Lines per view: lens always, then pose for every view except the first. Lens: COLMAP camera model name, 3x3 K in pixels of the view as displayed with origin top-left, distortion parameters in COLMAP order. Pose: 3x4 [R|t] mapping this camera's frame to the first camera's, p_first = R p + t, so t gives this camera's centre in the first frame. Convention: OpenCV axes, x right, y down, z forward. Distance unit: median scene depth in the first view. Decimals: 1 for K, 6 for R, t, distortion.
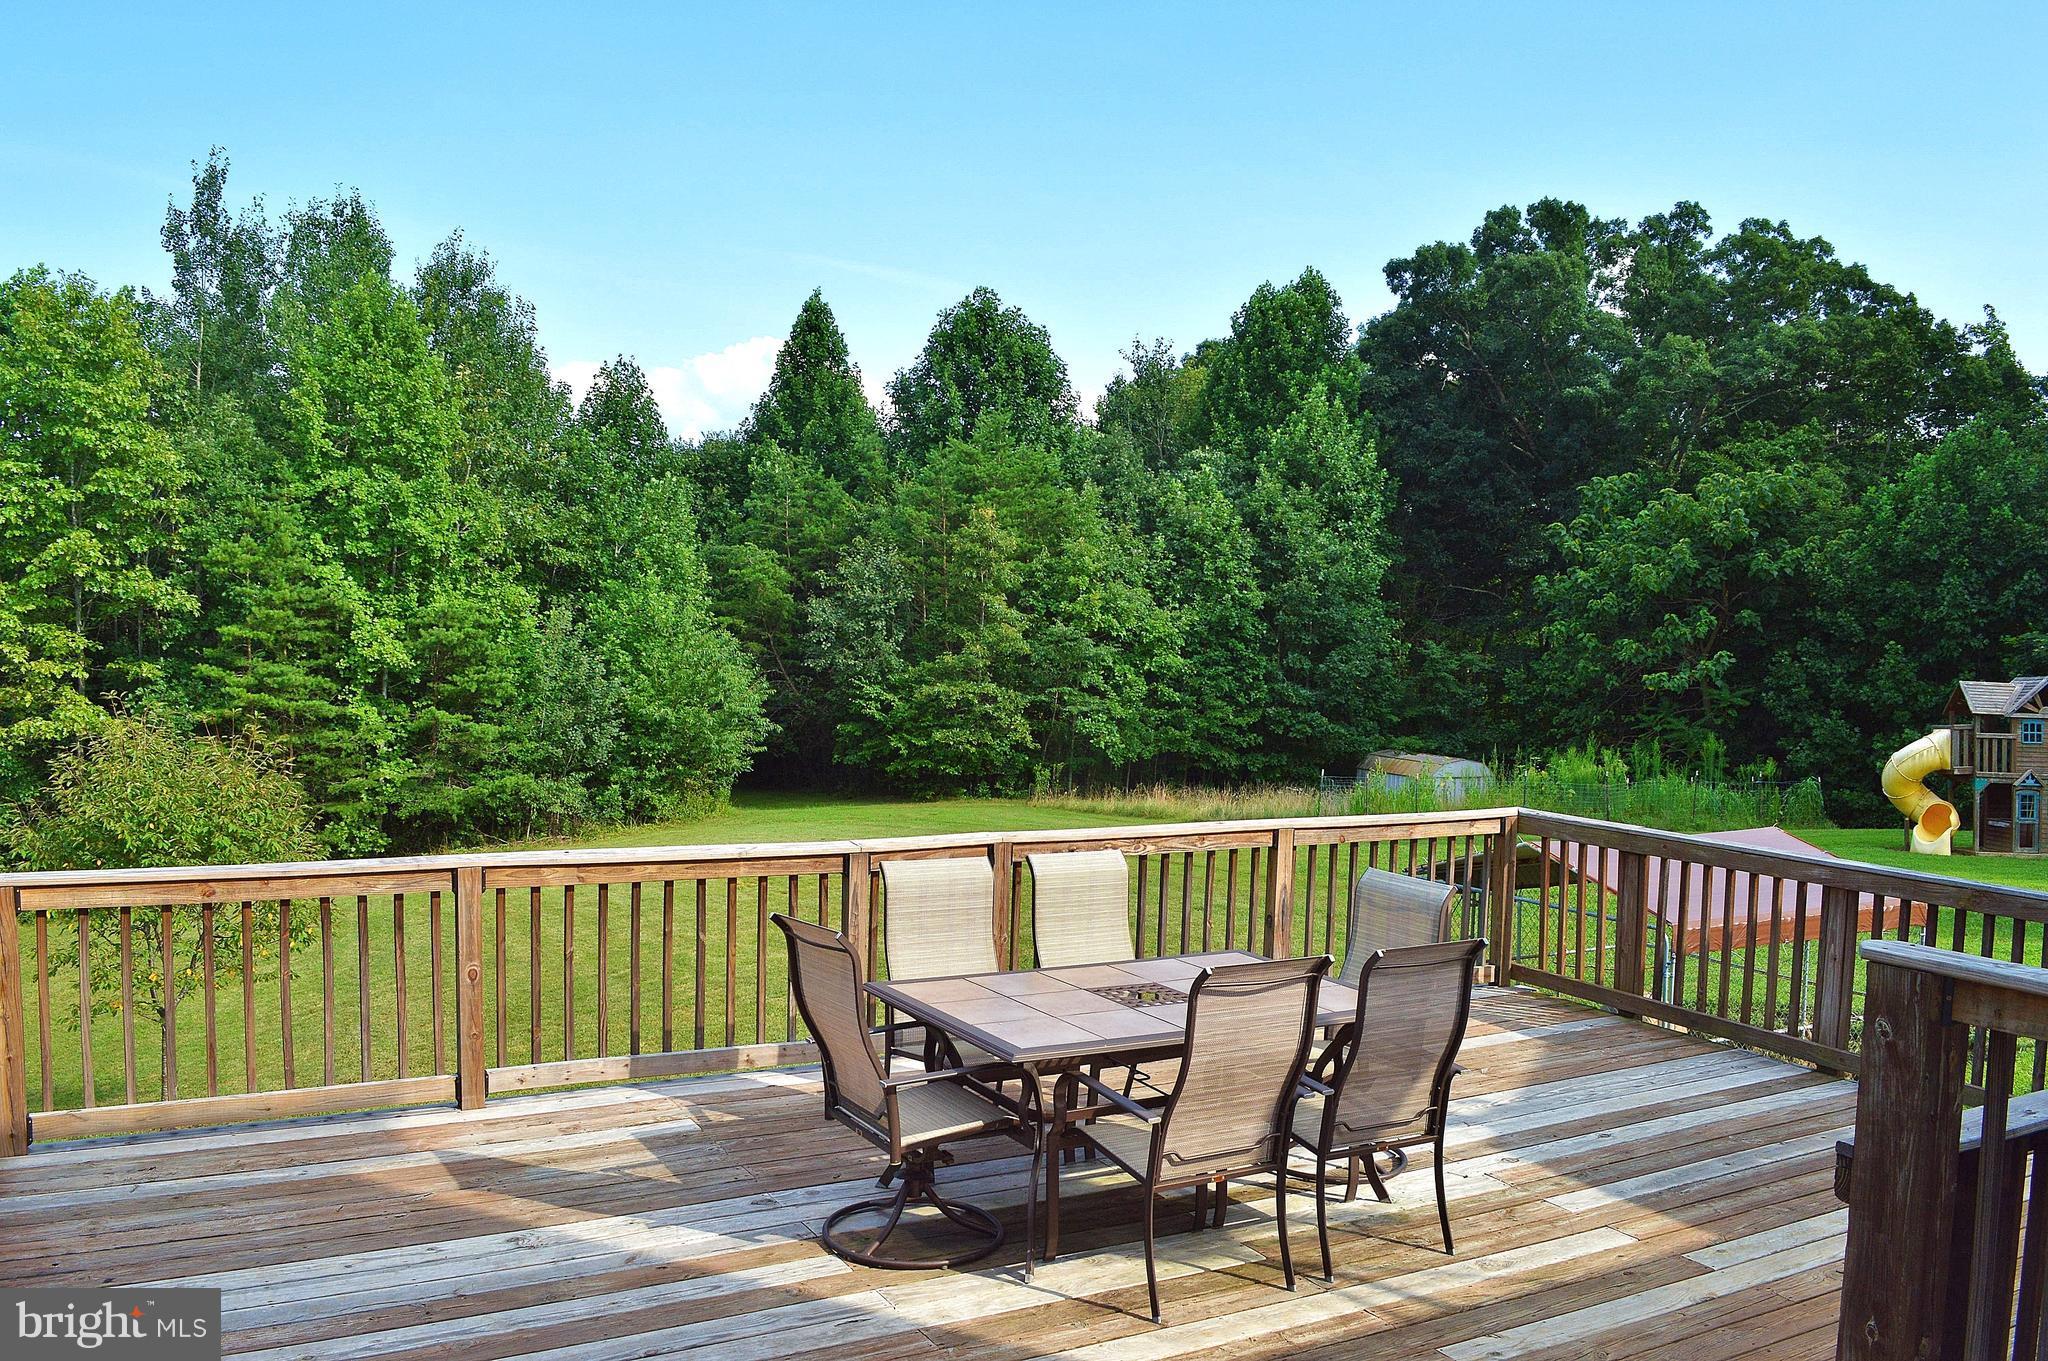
lens RADIAL K [[1647.3, 0, 1024.0], [0, 1647.3, 680.5], [0, 0, 1]] dist [-0.044150, -0.040935]
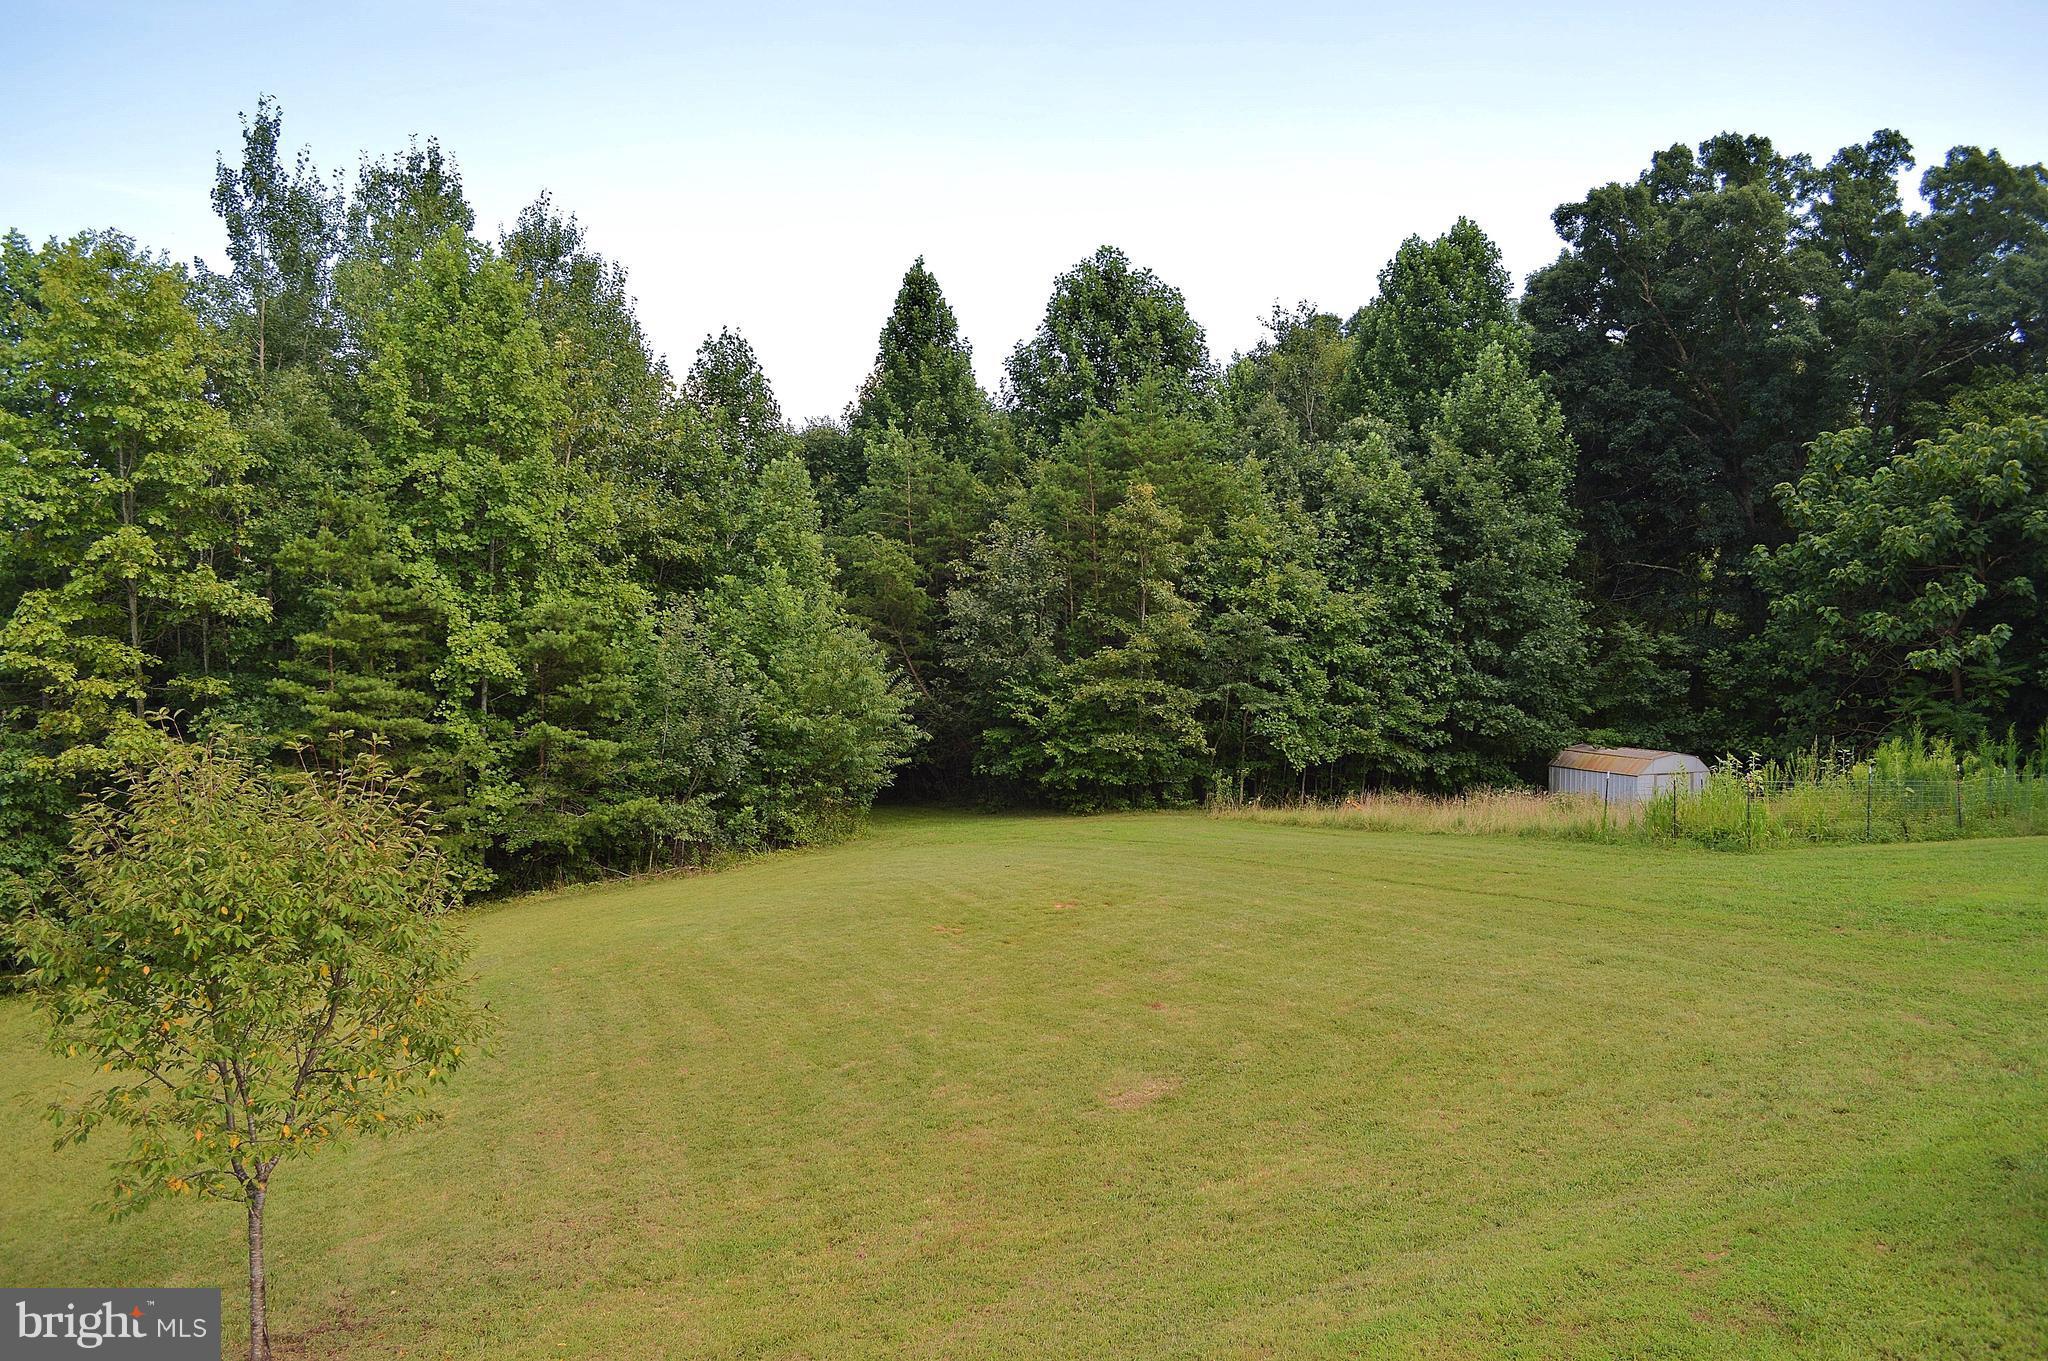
lens RADIAL K [[1634.7, 0, 1024.0], [0, 1634.7, 680.5], [0, 0, 1]] dist [-0.042905, 0.002063]
pose [[0.999210, -0.024266, -0.031469, -0.064009], [0.024232, 0.999705, -0.001454, 0.001184], [0.031495, 0.000690, 0.999504, 0.118533]]
